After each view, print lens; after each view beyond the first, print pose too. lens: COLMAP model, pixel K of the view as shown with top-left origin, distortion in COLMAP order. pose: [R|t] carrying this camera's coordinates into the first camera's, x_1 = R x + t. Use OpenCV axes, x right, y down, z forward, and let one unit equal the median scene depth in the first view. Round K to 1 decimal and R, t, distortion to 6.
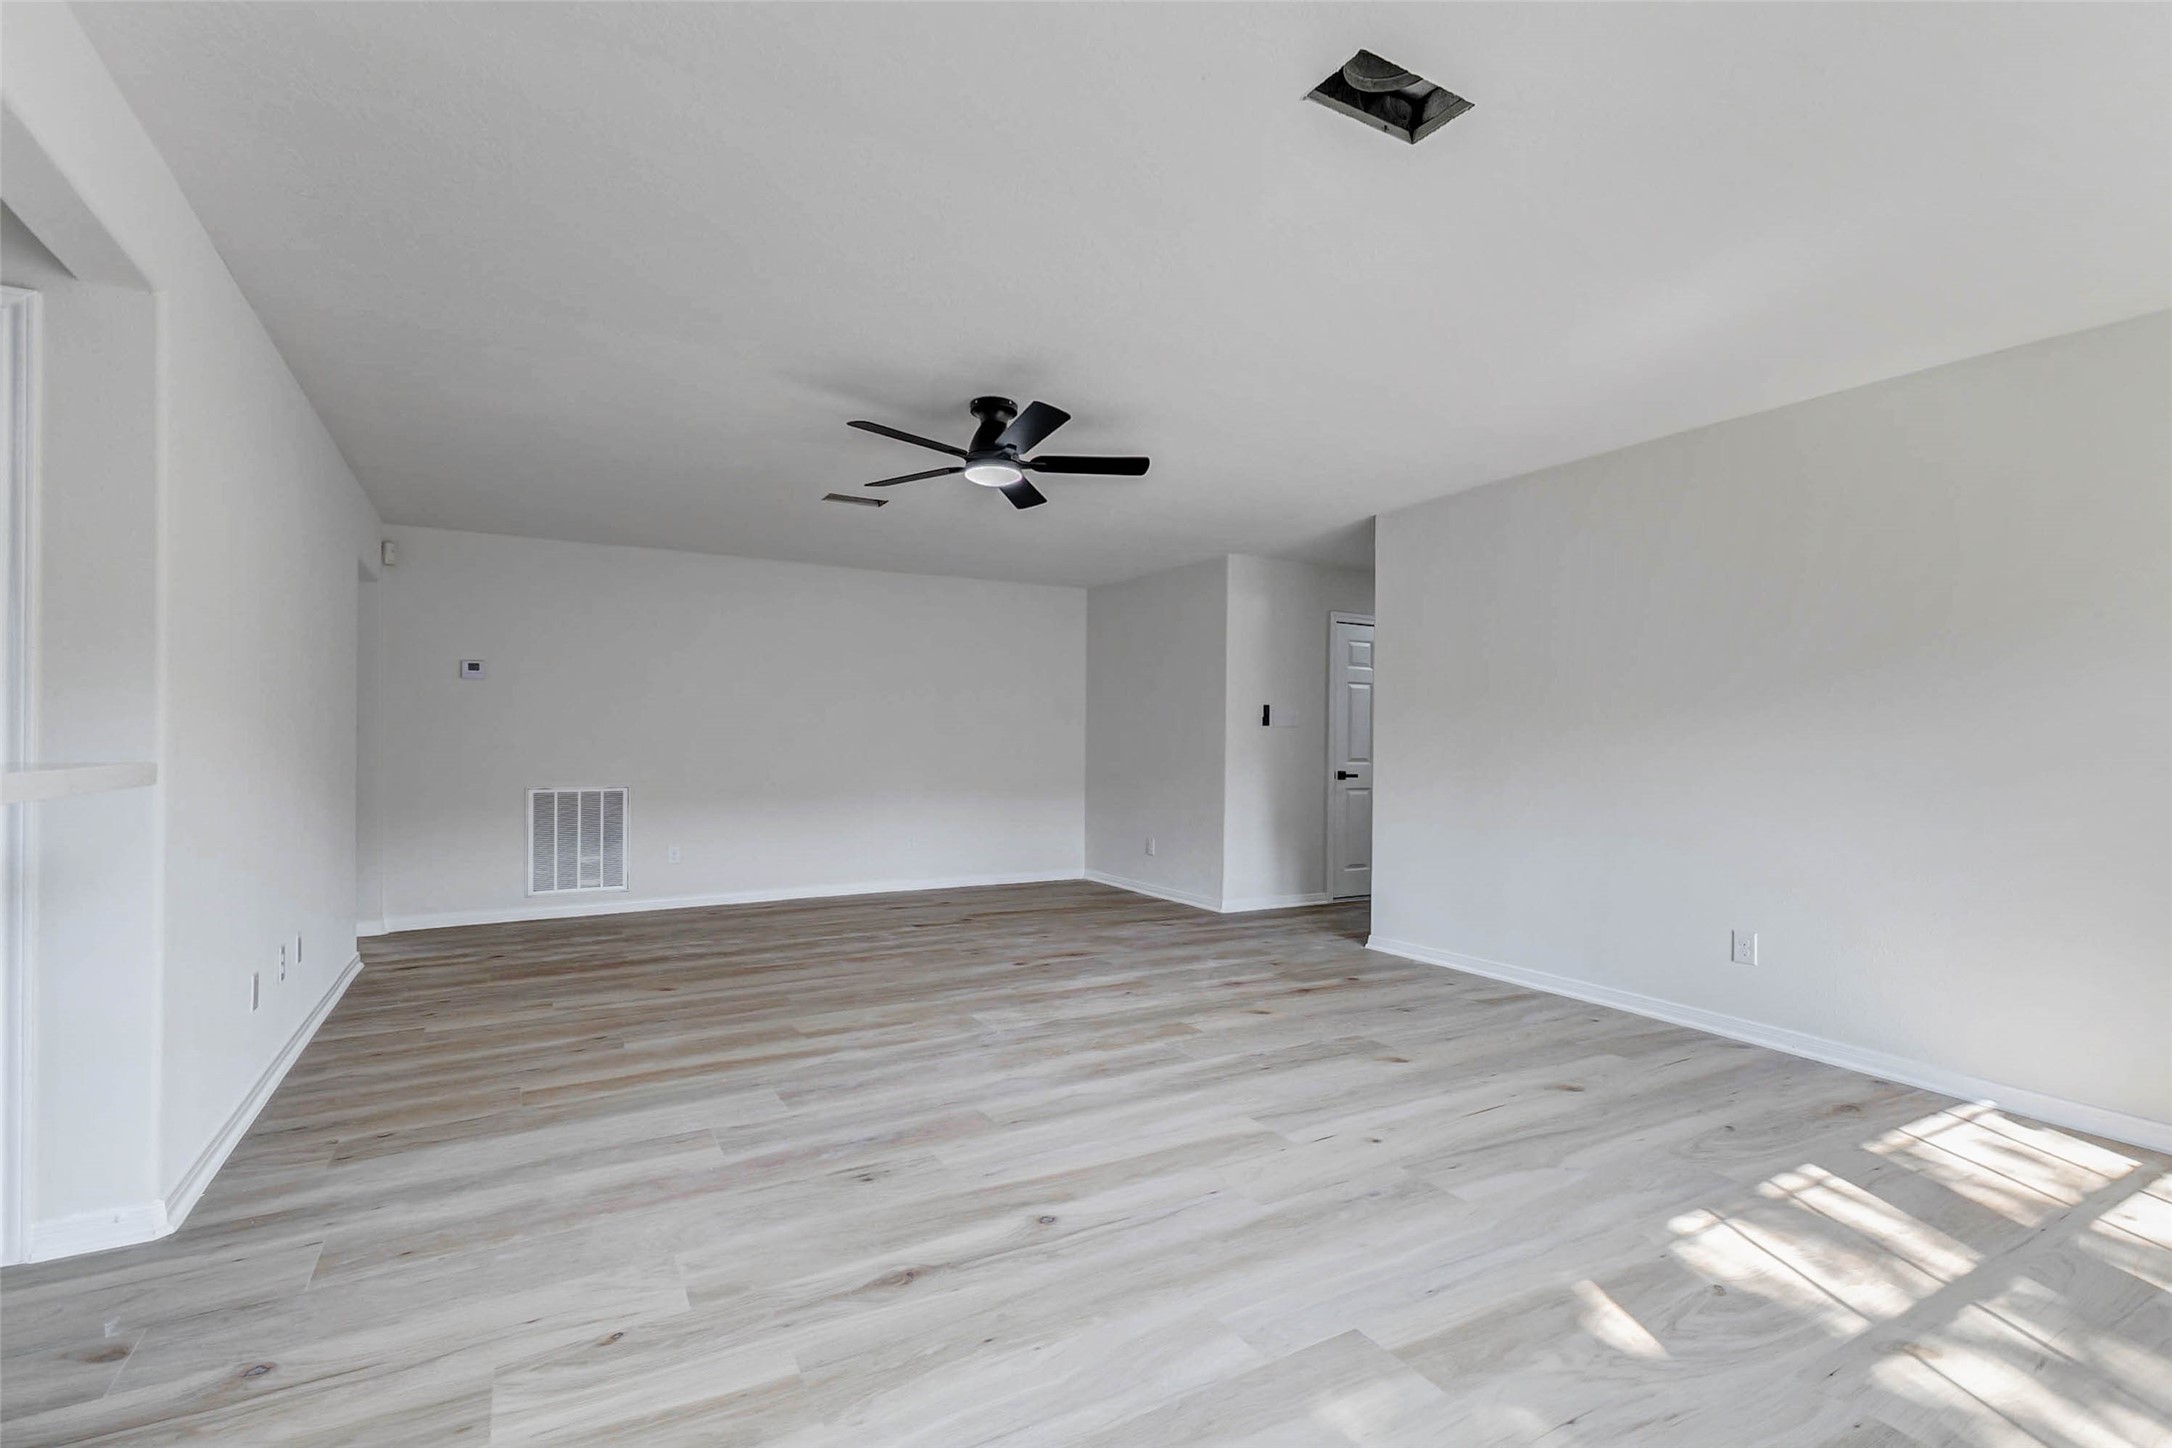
lens RADIAL K [[958.2, 0, 1078.8], [0, 958.2, 736.1], [0, 0, 1]] dist [0.009755, -0.000040]
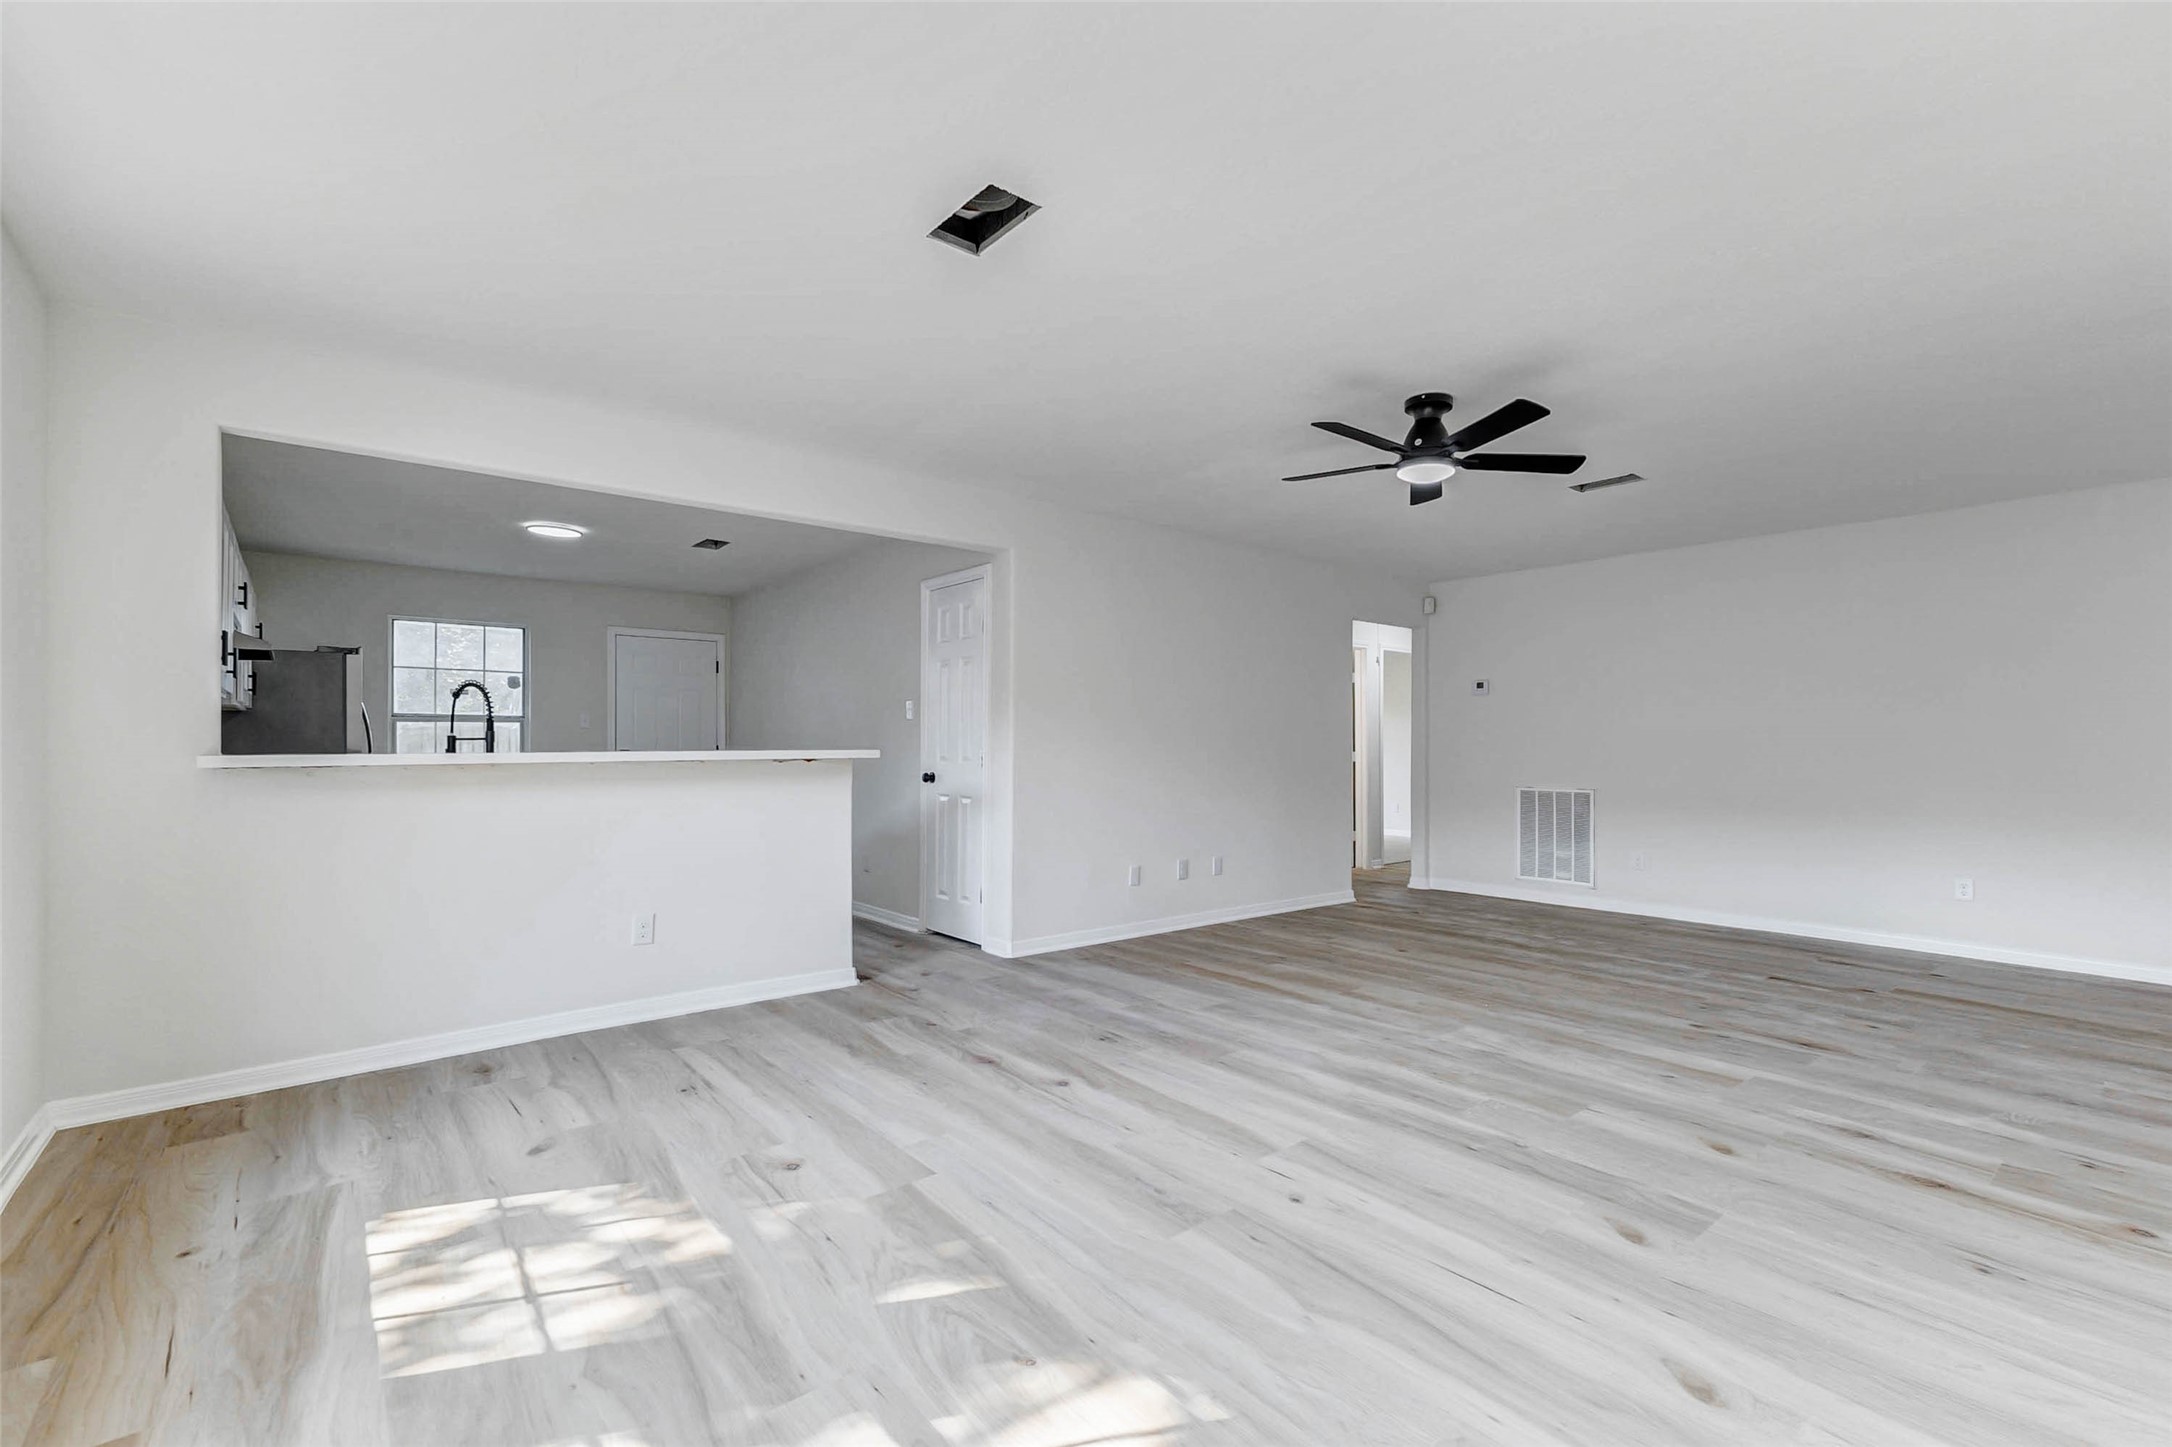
lens RADIAL K [[948.3, 0, 1073.6], [0, 948.3, 721.5], [0, 0, 1]] dist [0.002513, 0.000251]
pose [[0.172870, -0.027144, -0.984571, 0.810121], [0.001725, 0.999627, -0.027257, 0.012222], [0.984943, 0.003013, 0.172852, 0.474789]]
